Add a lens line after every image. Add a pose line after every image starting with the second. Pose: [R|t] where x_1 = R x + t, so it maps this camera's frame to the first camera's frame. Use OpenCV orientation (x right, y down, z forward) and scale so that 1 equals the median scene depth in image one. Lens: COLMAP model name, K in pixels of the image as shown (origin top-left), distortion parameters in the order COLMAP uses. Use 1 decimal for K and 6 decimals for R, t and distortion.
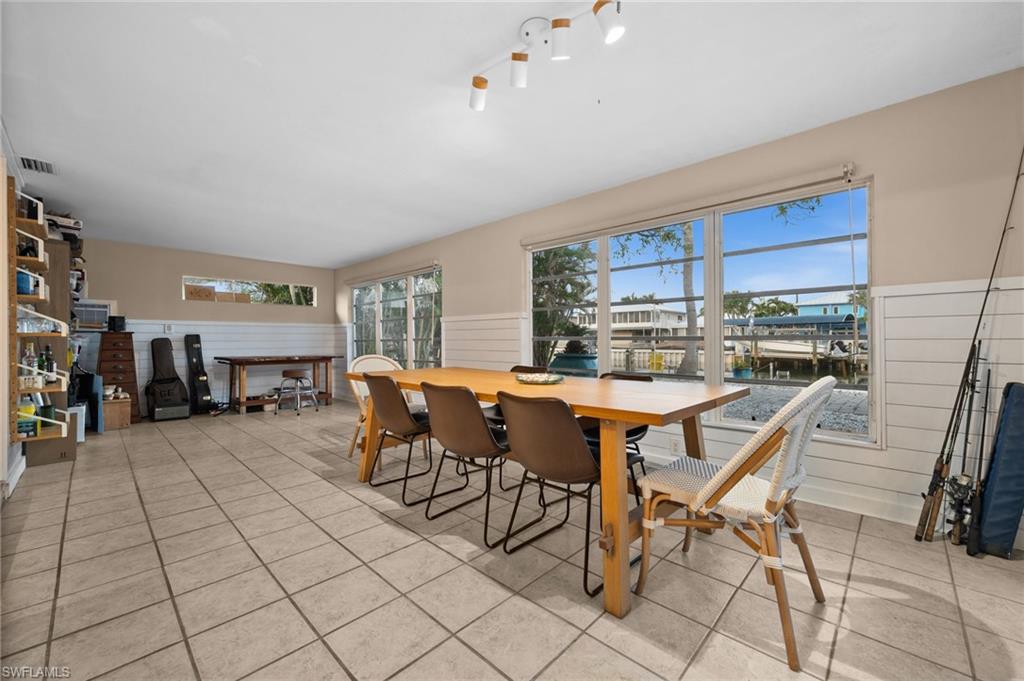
lens RADIAL K [[408.6, 0, 511.8], [0, 408.6, 337.7], [0, 0, 1]] dist [-0.001912, 0.000687]
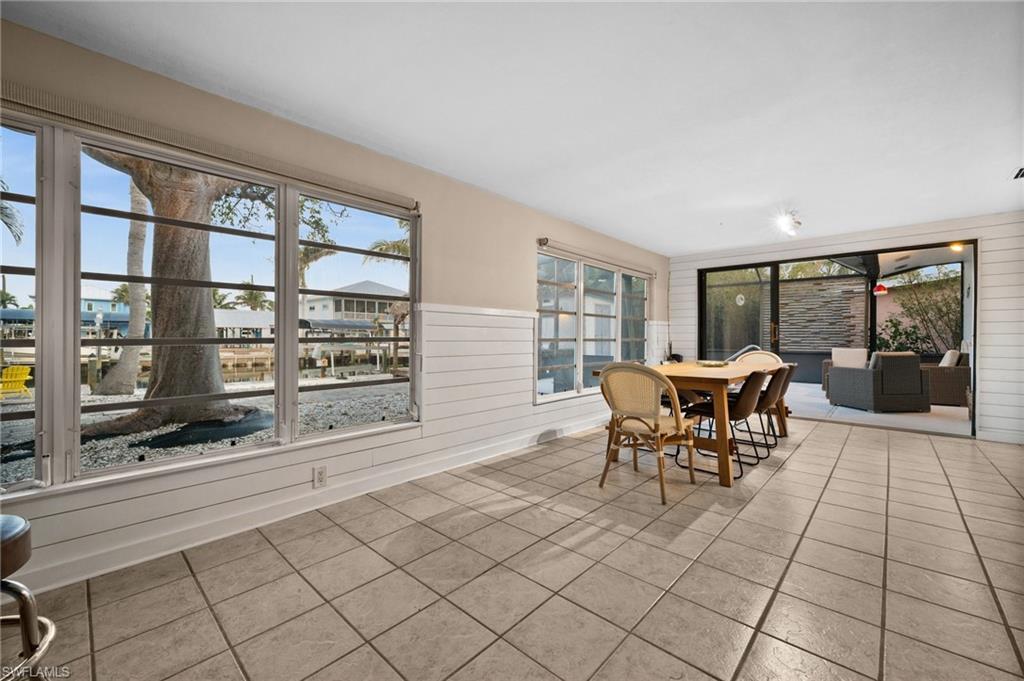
lens RADIAL K [[408.6, 0, 520.6], [0, 408.6, 340.9], [0, 0, 1]] dist [-0.001912, 0.000687]
pose [[-0.030244, 0.006099, 0.999524, -1.343392], [-0.001416, 0.999980, -0.006145, 0.014773], [-0.999542, -0.001602, -0.030235, 1.551554]]
